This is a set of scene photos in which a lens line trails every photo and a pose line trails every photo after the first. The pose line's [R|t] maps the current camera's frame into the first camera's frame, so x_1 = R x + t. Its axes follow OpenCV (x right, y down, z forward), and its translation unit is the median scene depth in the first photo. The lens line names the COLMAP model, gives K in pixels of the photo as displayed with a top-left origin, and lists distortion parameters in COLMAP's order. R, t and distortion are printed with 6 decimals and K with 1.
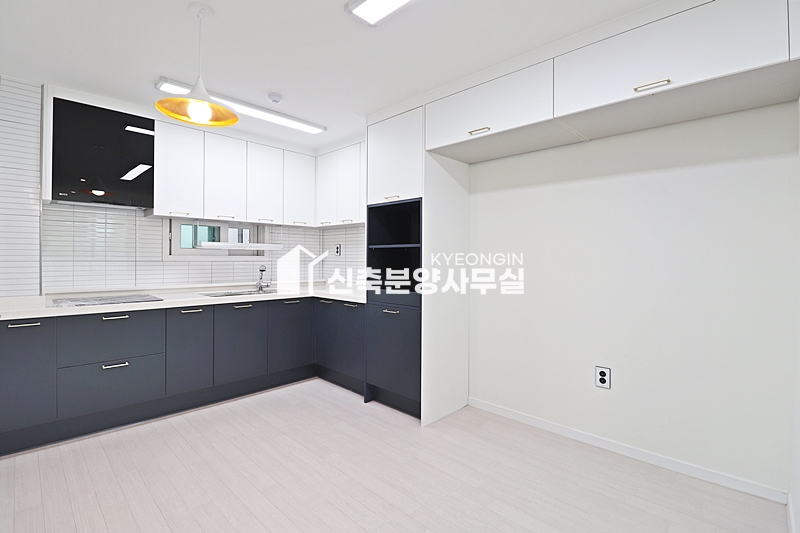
lens RADIAL K [[373.7, 0, 400.8], [0, 373.7, 262.4], [0, 0, 1]] dist [-0.005630, -0.003727]
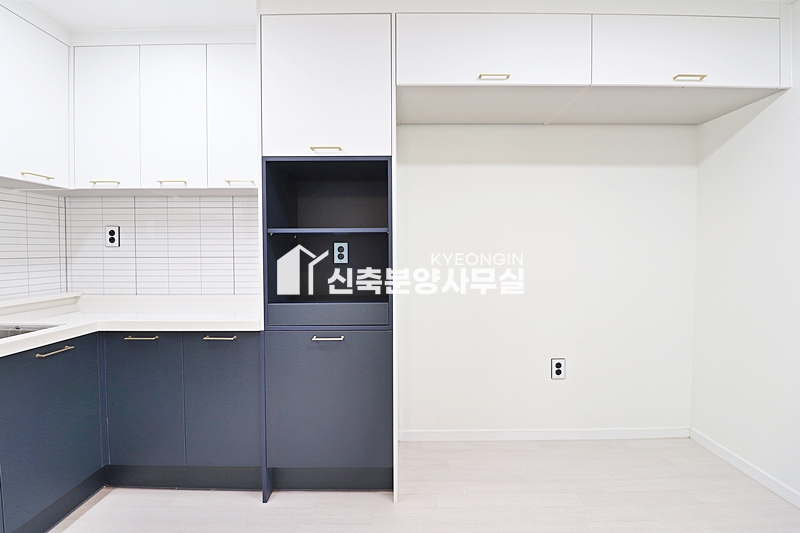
lens RADIAL K [[373.7, 0, 397.7], [0, 373.7, 261.0], [0, 0, 1]] dist [-0.005630, -0.003727]
pose [[0.719724, -0.030698, 0.693582, -0.336487], [0.016170, 0.999492, 0.027458, -0.008543], [-0.694072, -0.008547, 0.719855, 0.448915]]
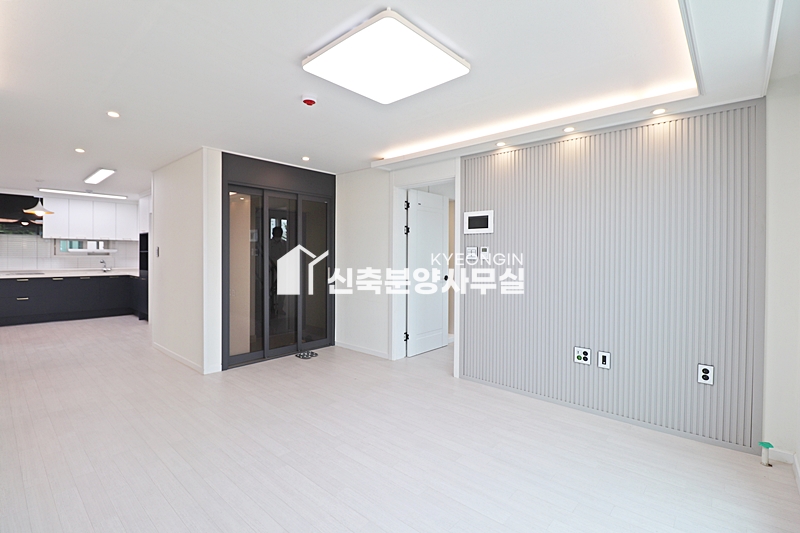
lens RADIAL K [[373.7, 0, 396.7], [0, 373.7, 260.9], [0, 0, 1]] dist [-0.005630, -0.003727]
pose [[0.999328, 0.001277, 0.036621, 1.394570], [-0.001274, 0.999999, -0.000114, 0.012425], [-0.036621, 0.000067, 0.999329, -1.332442]]
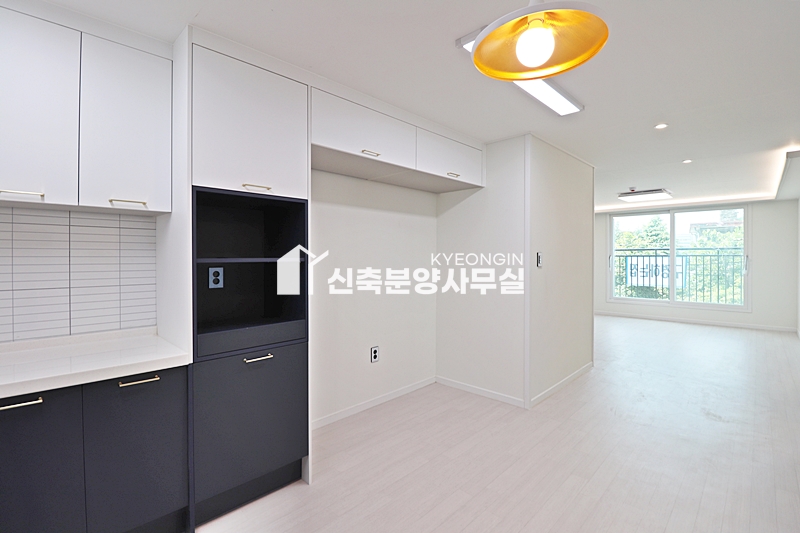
lens RADIAL K [[373.7, 0, 398.6], [0, 373.7, 262.1], [0, 0, 1]] dist [-0.005630, -0.003727]
pose [[0.007408, -0.021344, 0.999745, -0.639507], [0.011248, 0.999711, 0.021260, -0.048269], [-0.999909, 0.011088, 0.007646, 0.687577]]
